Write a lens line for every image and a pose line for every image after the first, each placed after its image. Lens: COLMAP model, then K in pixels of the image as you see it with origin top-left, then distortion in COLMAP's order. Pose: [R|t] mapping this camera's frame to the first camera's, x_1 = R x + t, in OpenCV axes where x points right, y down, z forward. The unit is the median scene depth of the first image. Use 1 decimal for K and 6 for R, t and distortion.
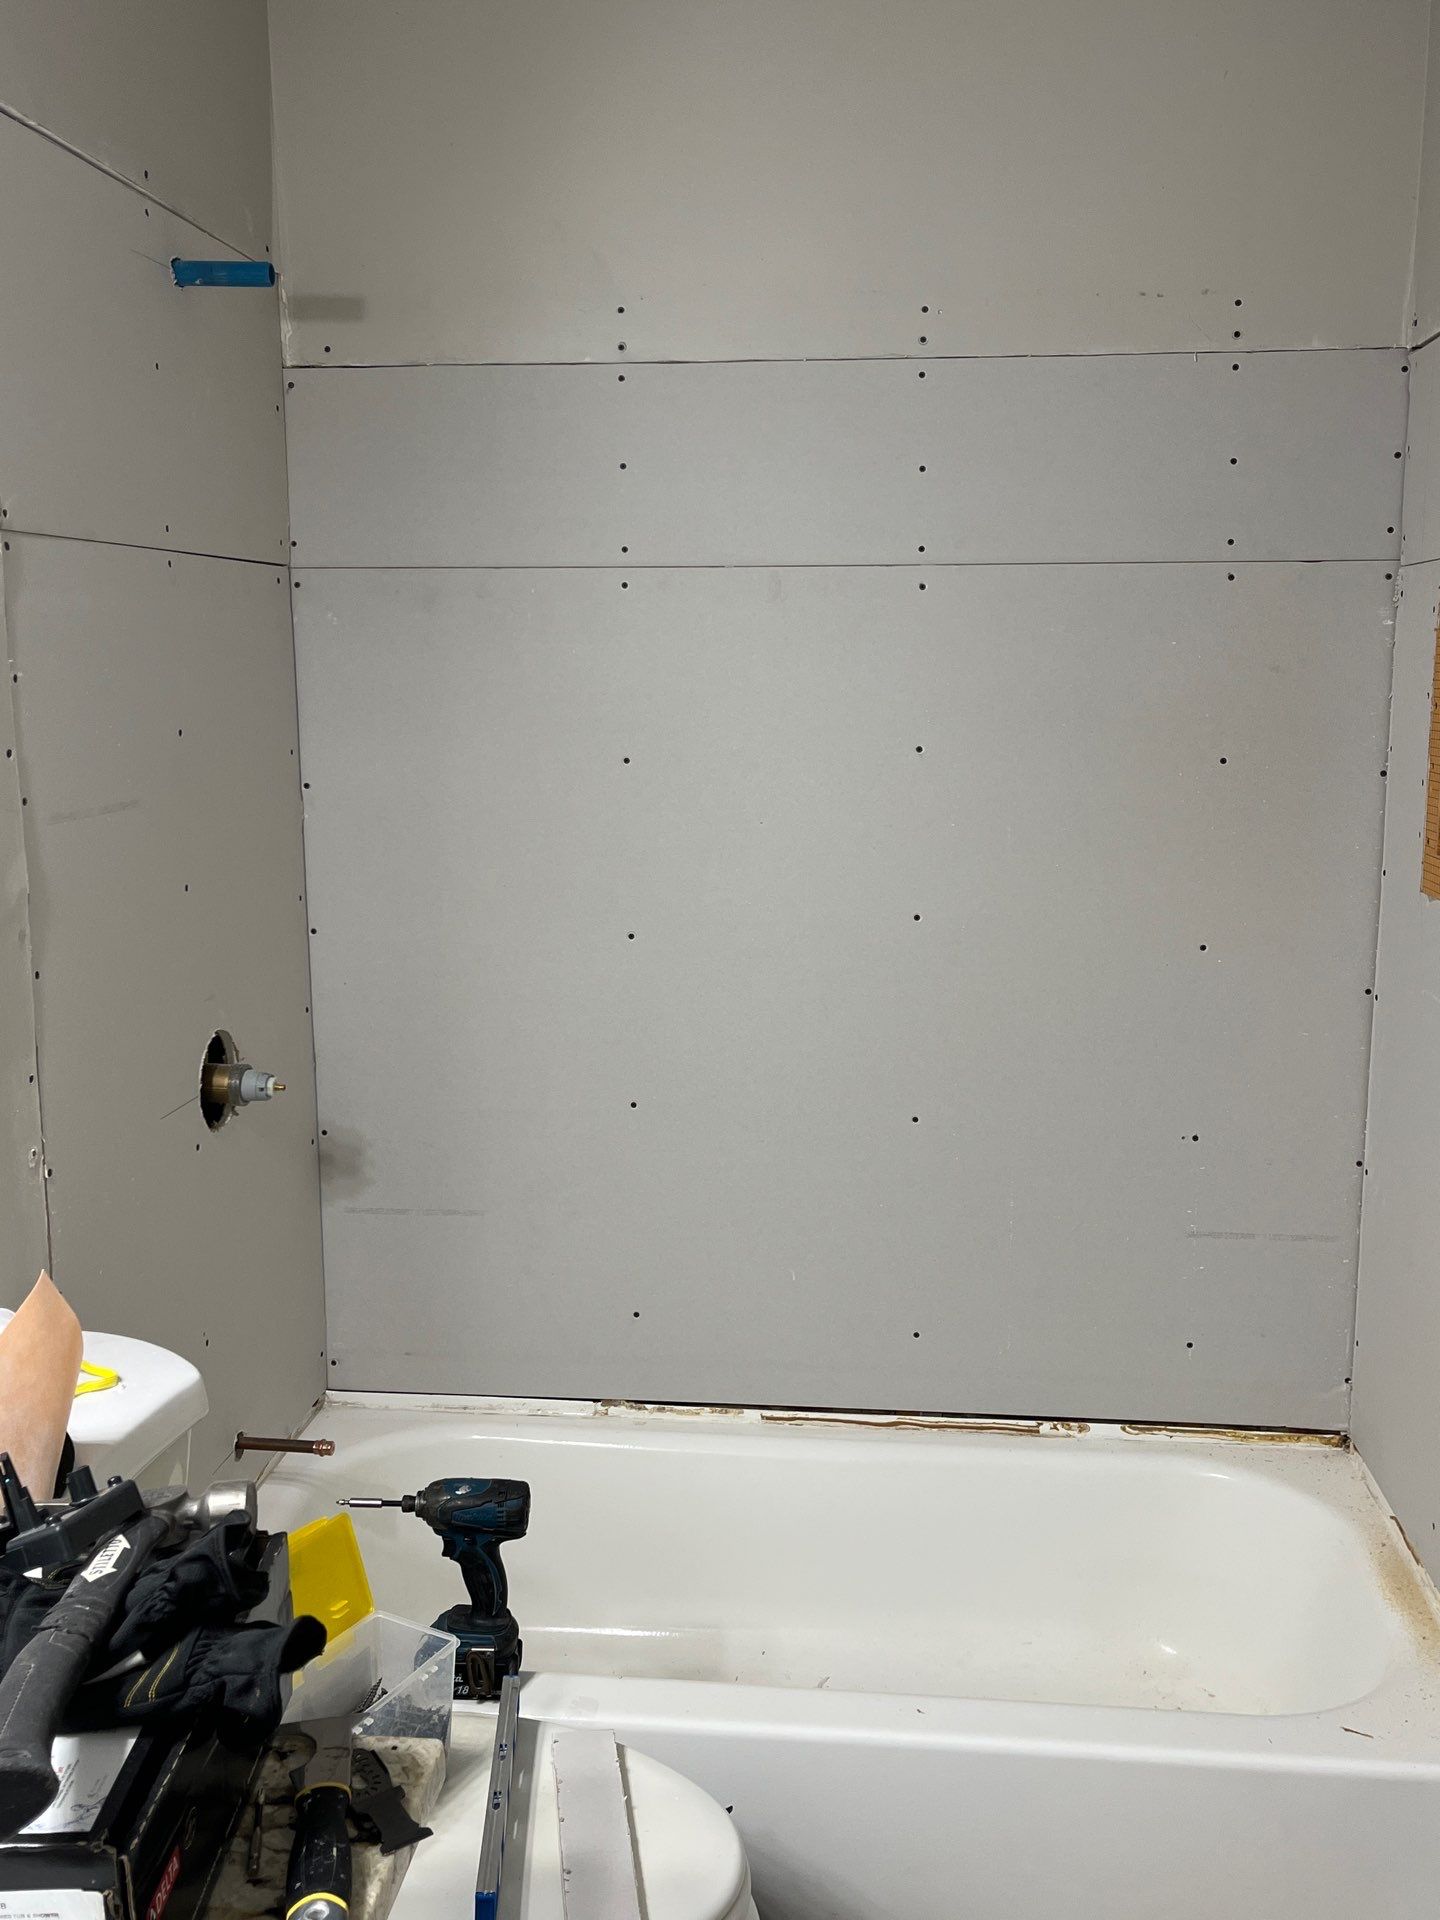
lens RADIAL K [[1800.3, 0, 723.4], [0, 1800.3, 973.8], [0, 0, 1]] dist [0.031924, 0.000000]
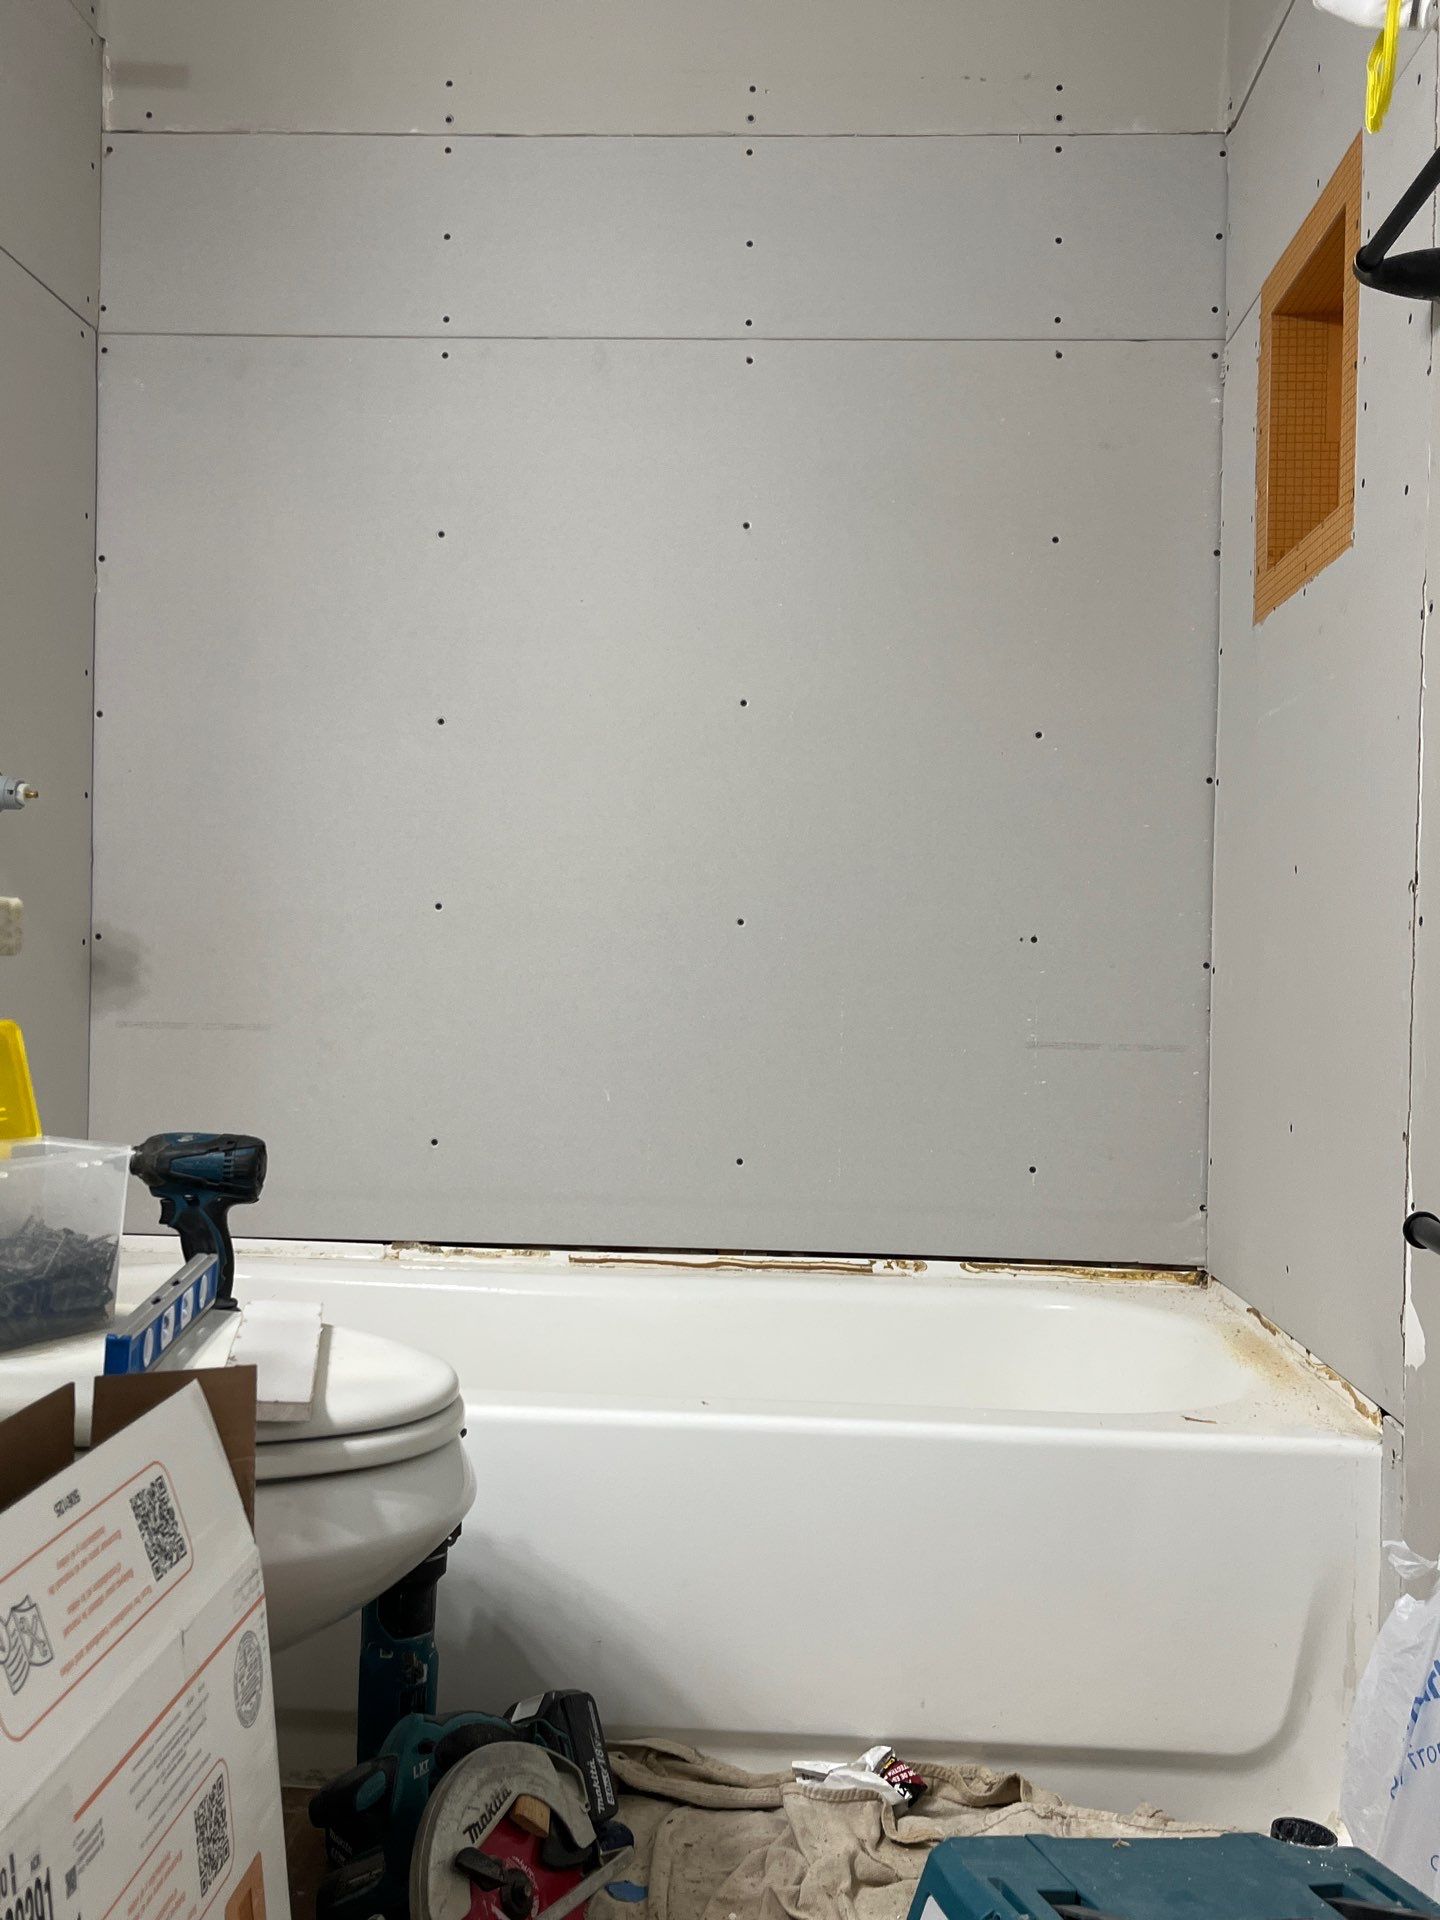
lens RADIAL K [[1800.3, 0, 724.6], [0, 1800.3, 971.9], [0, 0, 1]] dist [0.031924, 0.000000]
pose [[0.998598, 0.022689, 0.047829, 0.056637], [-0.014282, 0.985463, -0.169288, 0.274907], [-0.050975, 0.168367, 0.984405, 0.088715]]
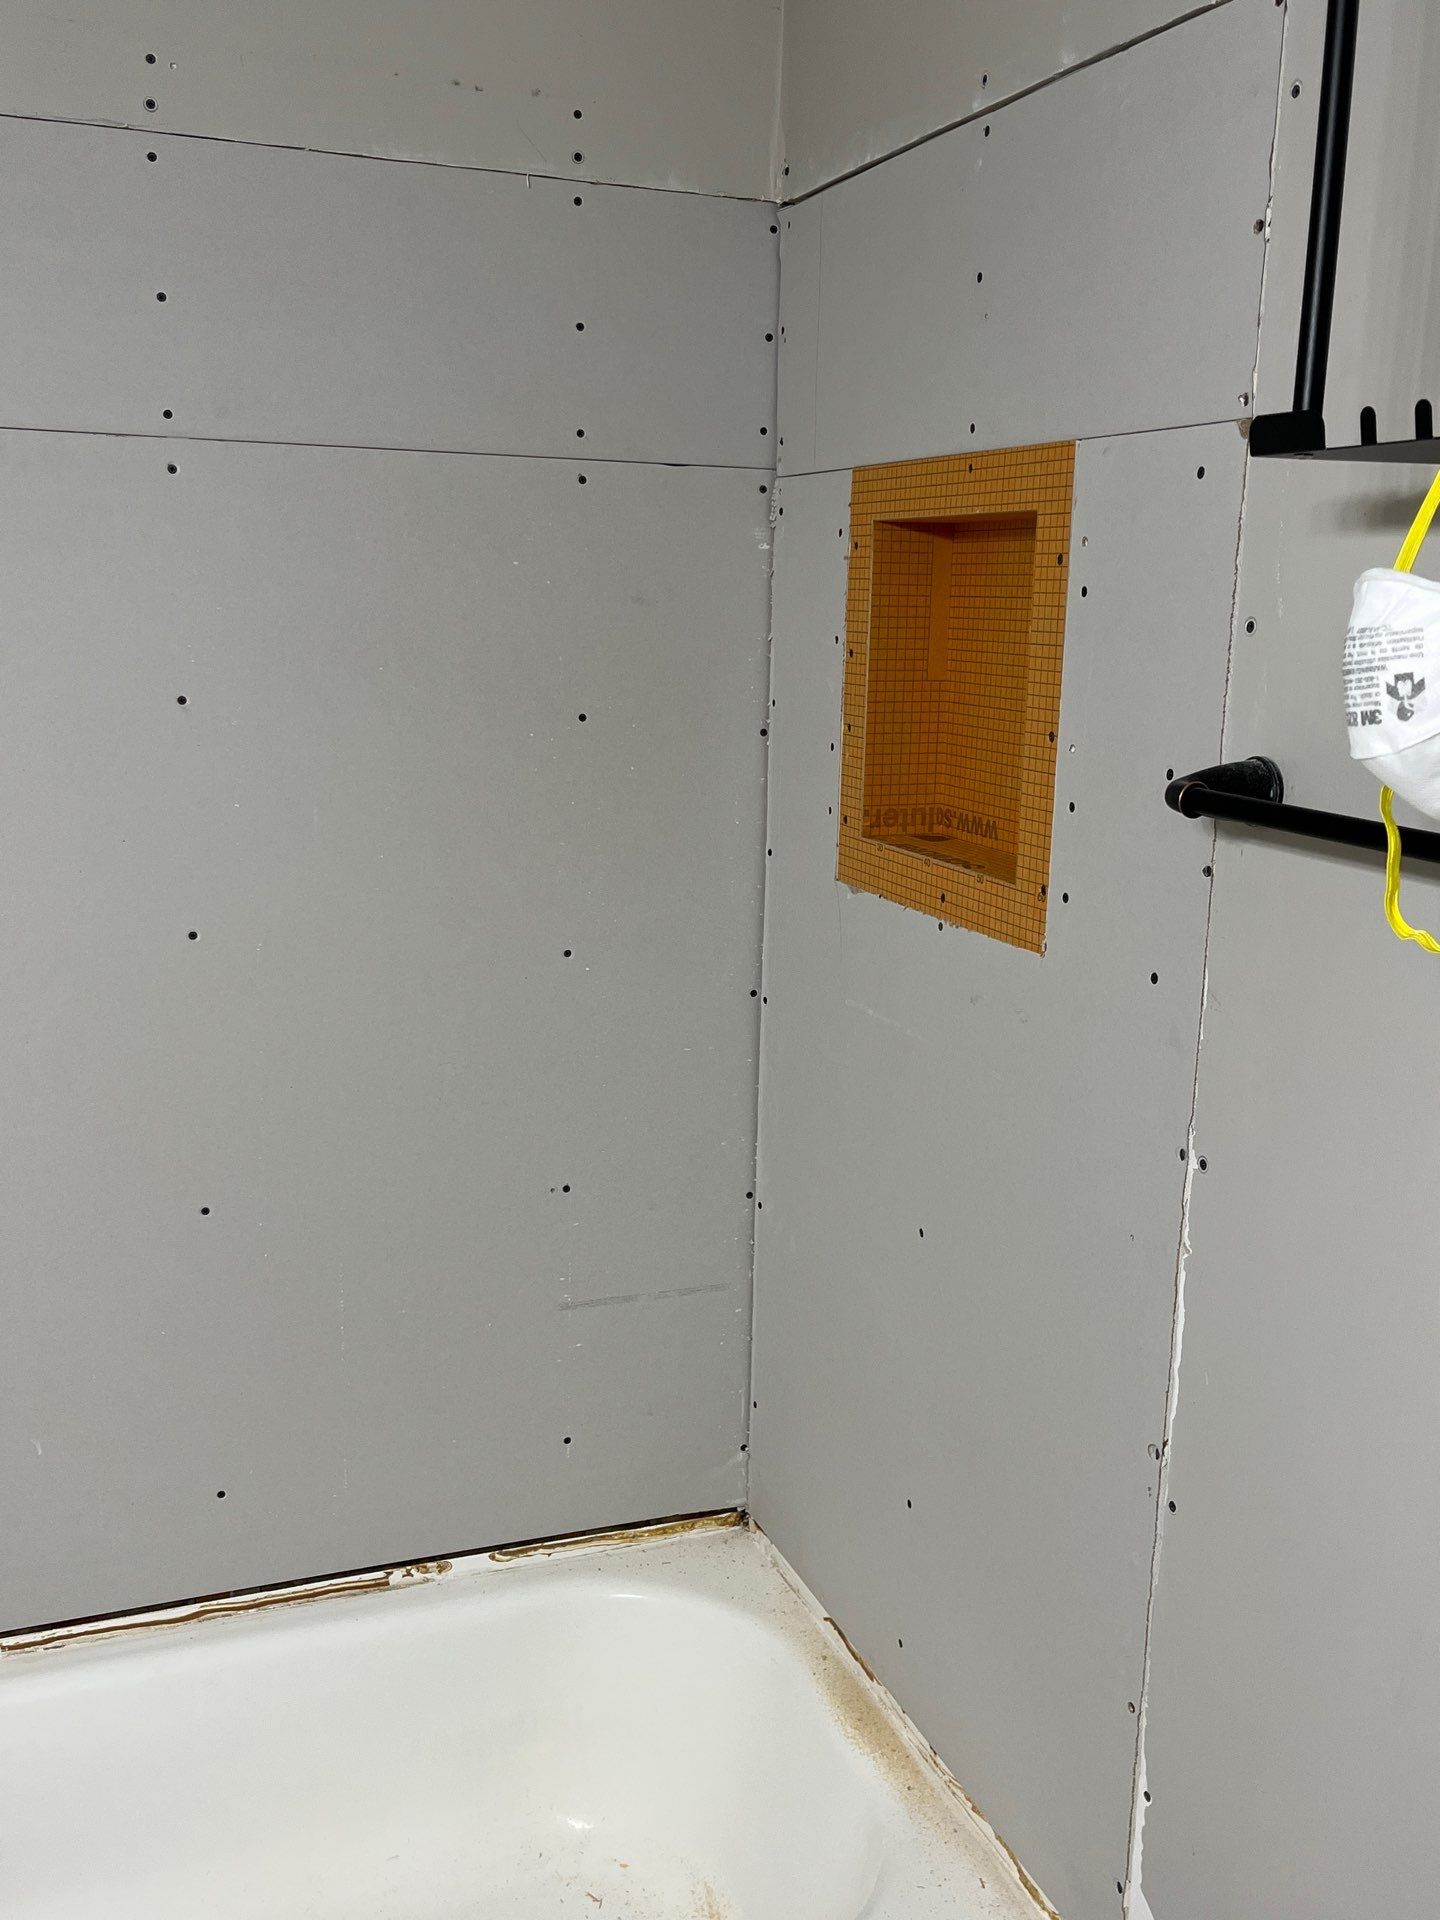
lens RADIAL K [[1800.3, 0, 714.9], [0, 1800.3, 979.3], [0, 0, 1]] dist [0.031924, 0.000000]
pose [[0.894334, -0.071460, 0.441656, -0.026058], [0.050969, 0.997008, 0.058106, -0.045797], [-0.444487, -0.029456, 0.895301, 0.264176]]
